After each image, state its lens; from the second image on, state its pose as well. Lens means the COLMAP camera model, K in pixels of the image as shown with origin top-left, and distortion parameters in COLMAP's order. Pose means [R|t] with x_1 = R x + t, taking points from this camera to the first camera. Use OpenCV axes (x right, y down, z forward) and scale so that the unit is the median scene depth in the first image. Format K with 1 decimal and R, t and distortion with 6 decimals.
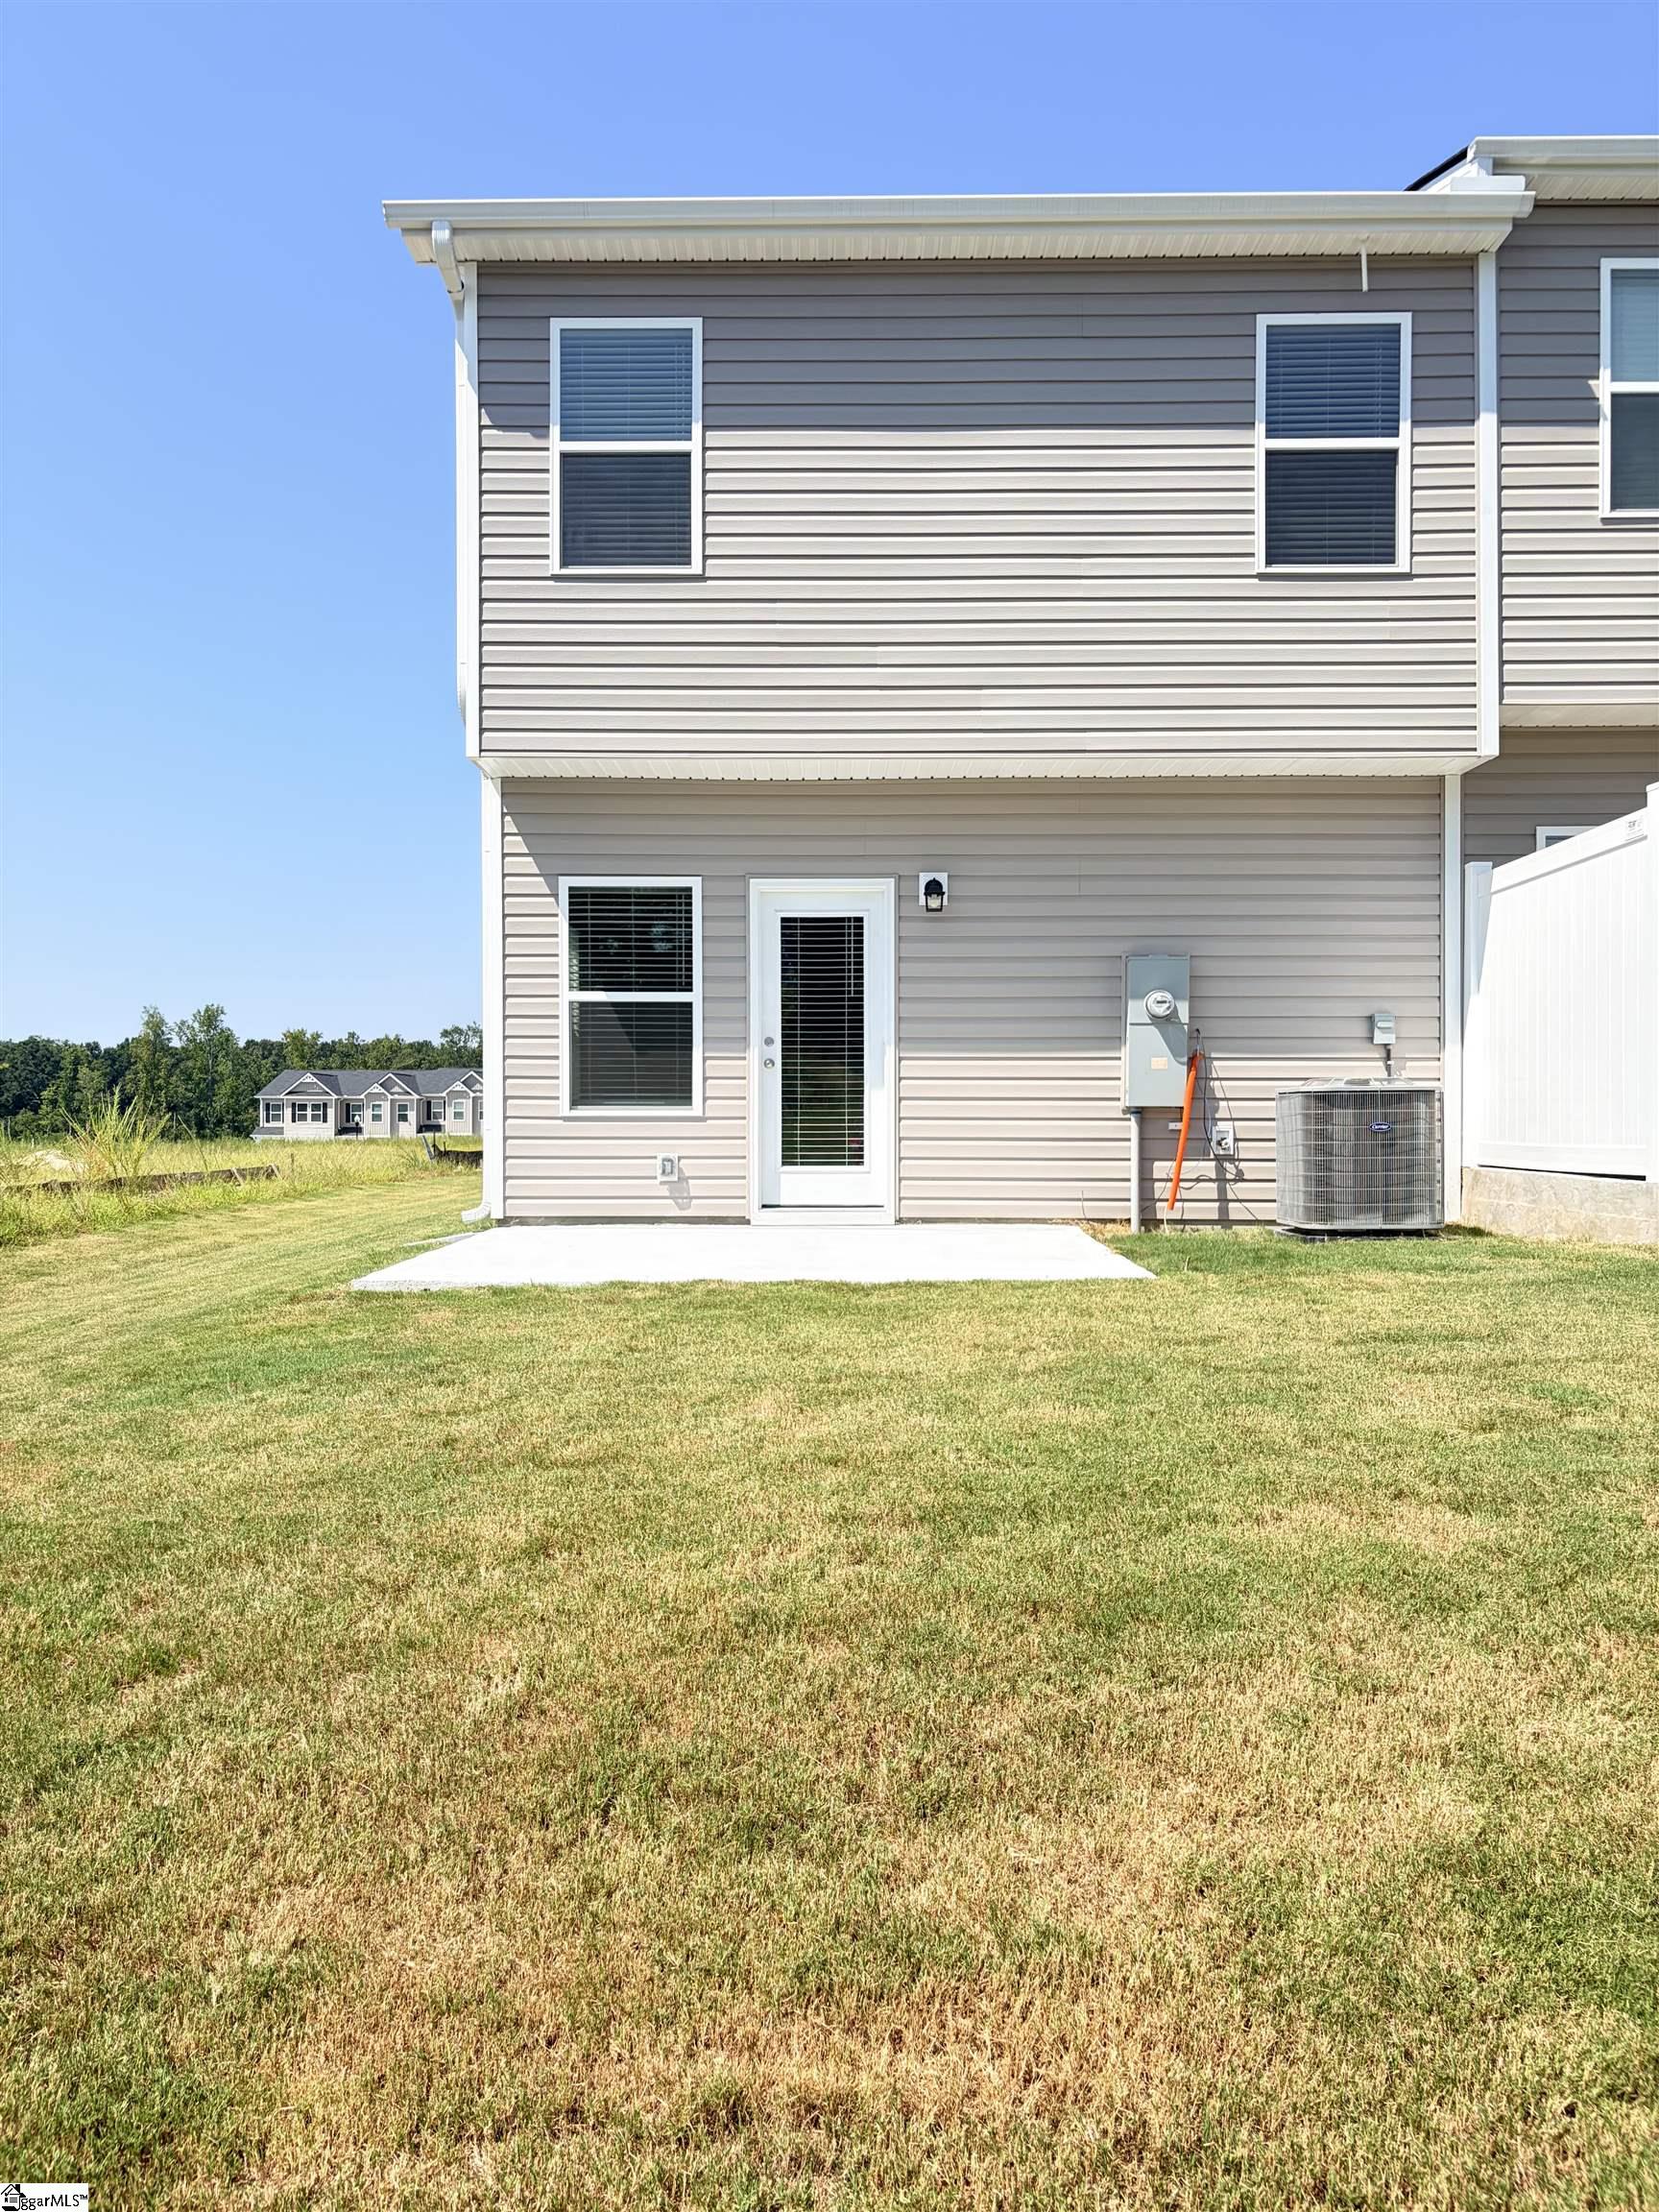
lens RADIAL K [[1663.8, 0, 830.1], [0, 1663.8, 1117.0], [0, 0, 1]] dist [0.013960, -0.017912]
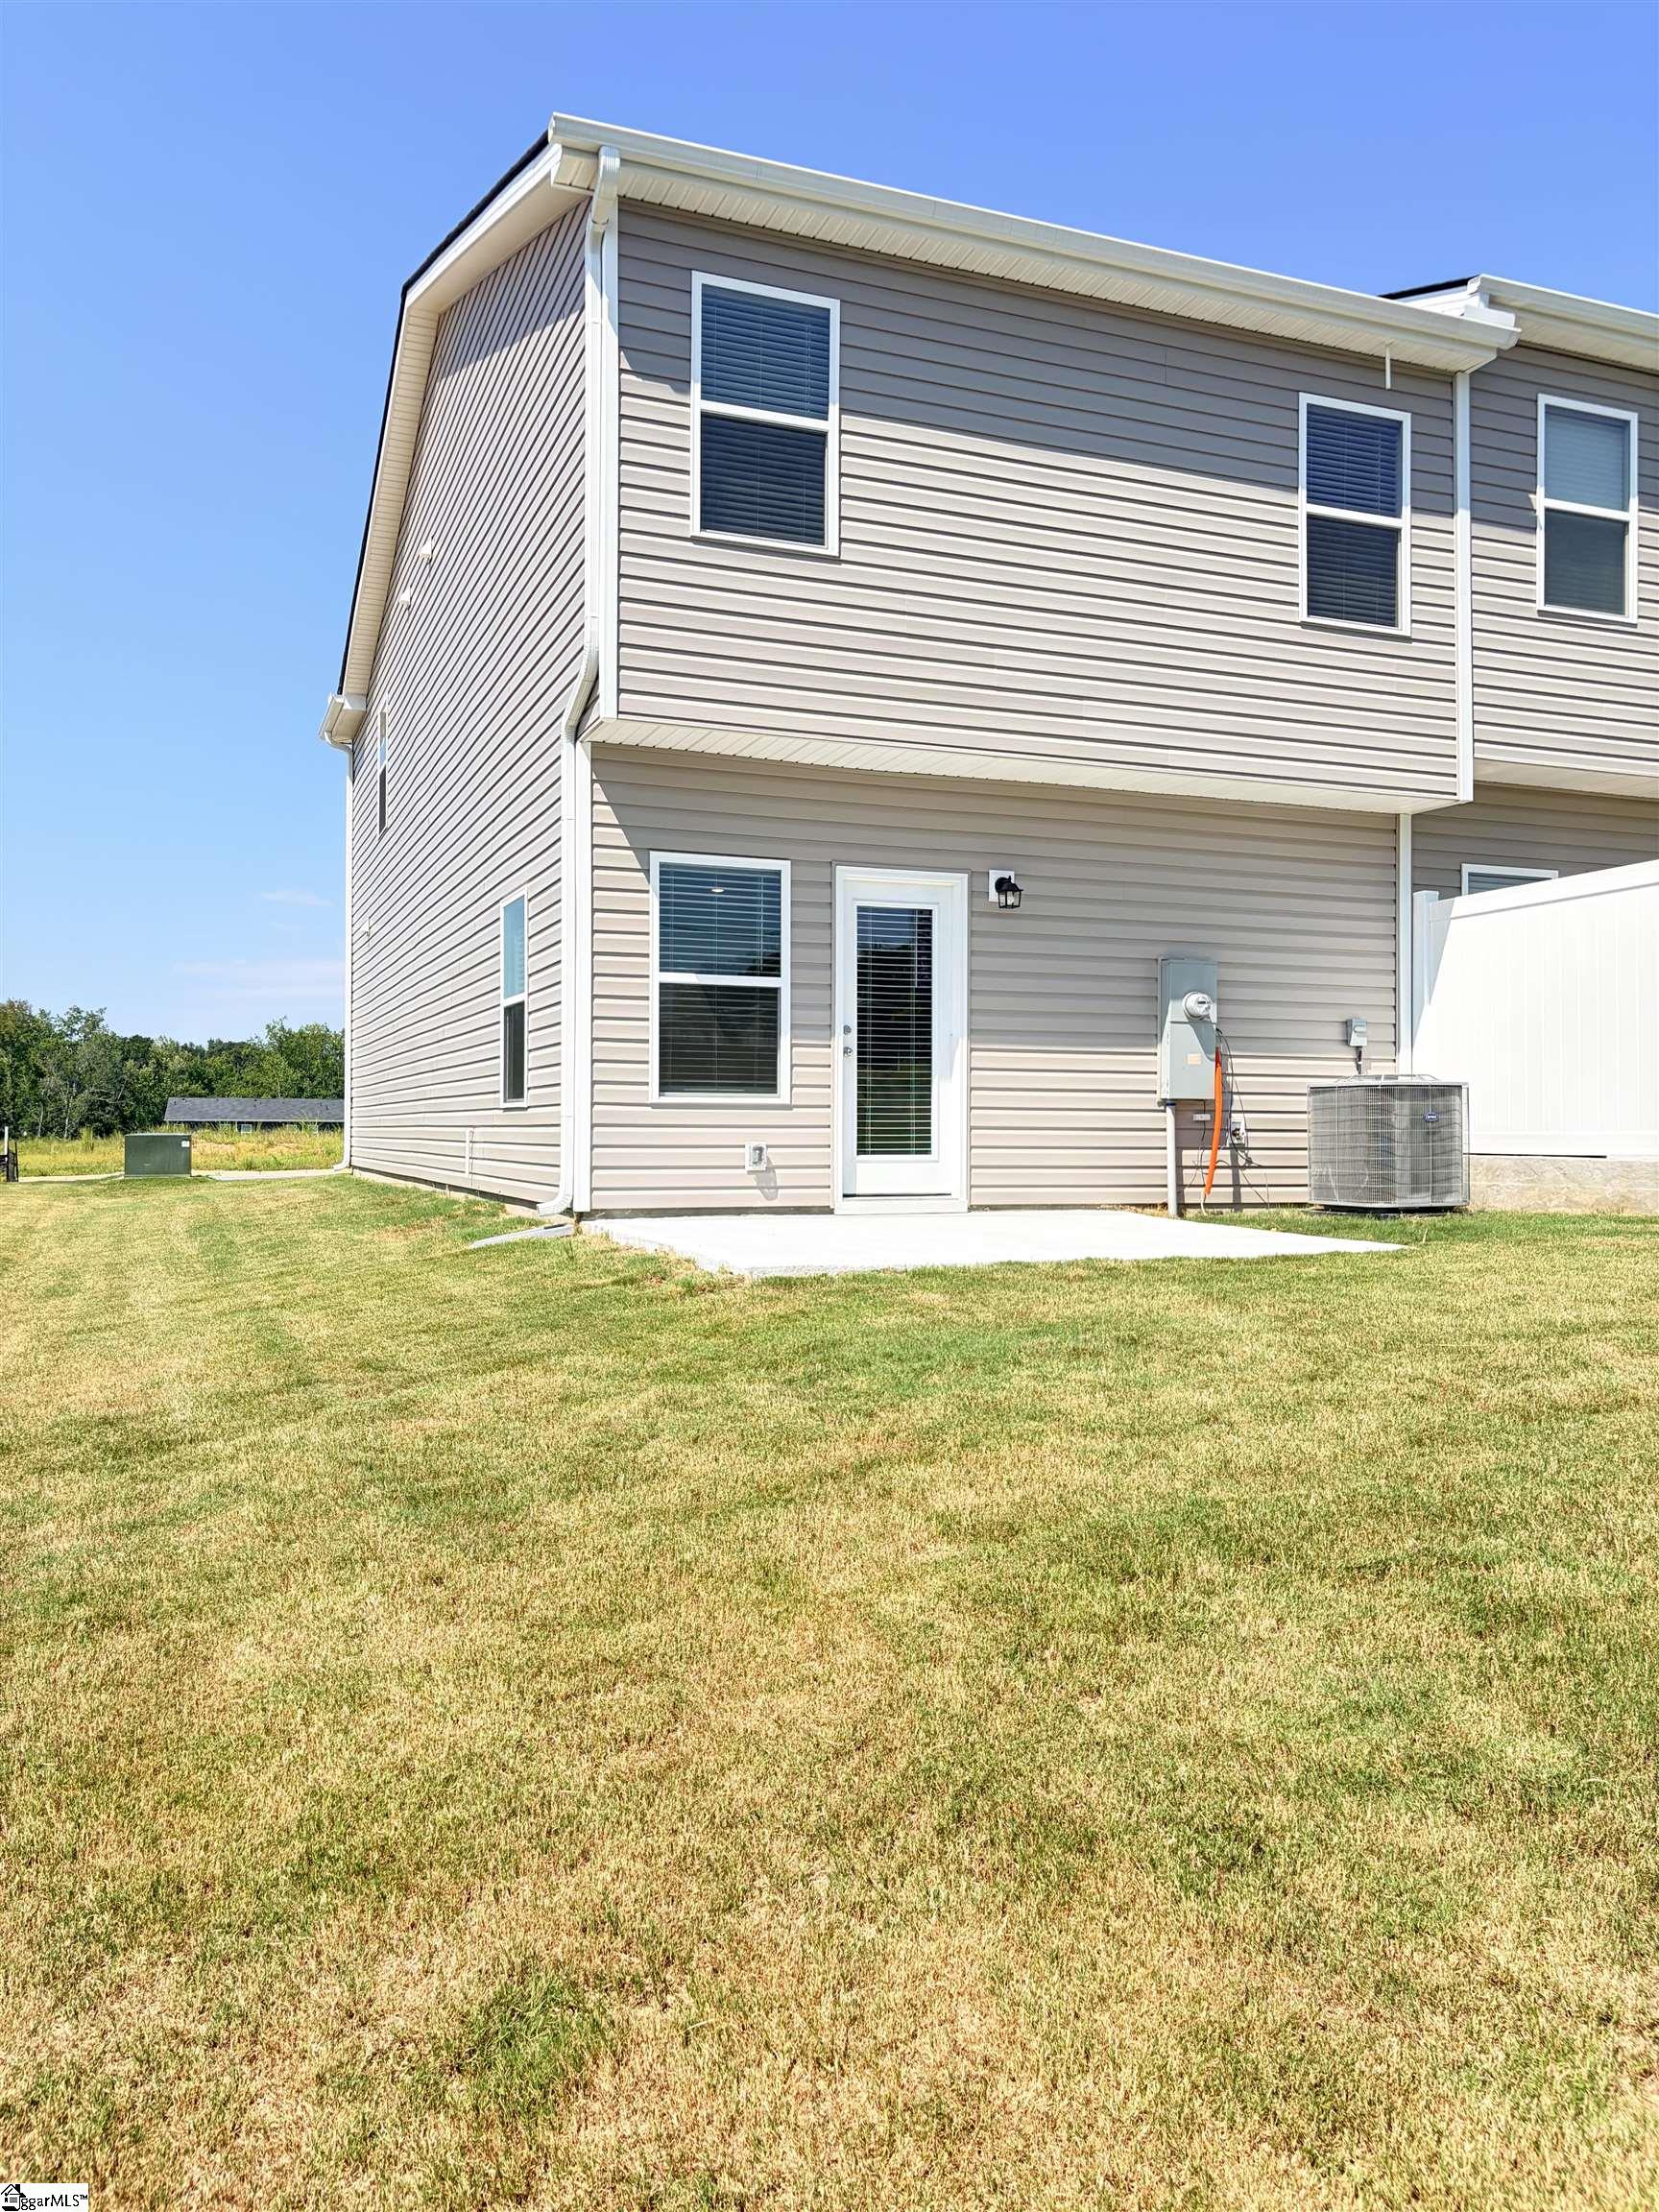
lens RADIAL K [[1663.8, 0, 826.4], [0, 1663.8, 1101.1], [0, 0, 1]] dist [0.013960, -0.017912]
pose [[0.926938, 0.010147, 0.375078, -0.437068], [-0.004094, 0.999848, -0.016931, 0.014553], [-0.375193, 0.014158, 0.926839, 0.085000]]
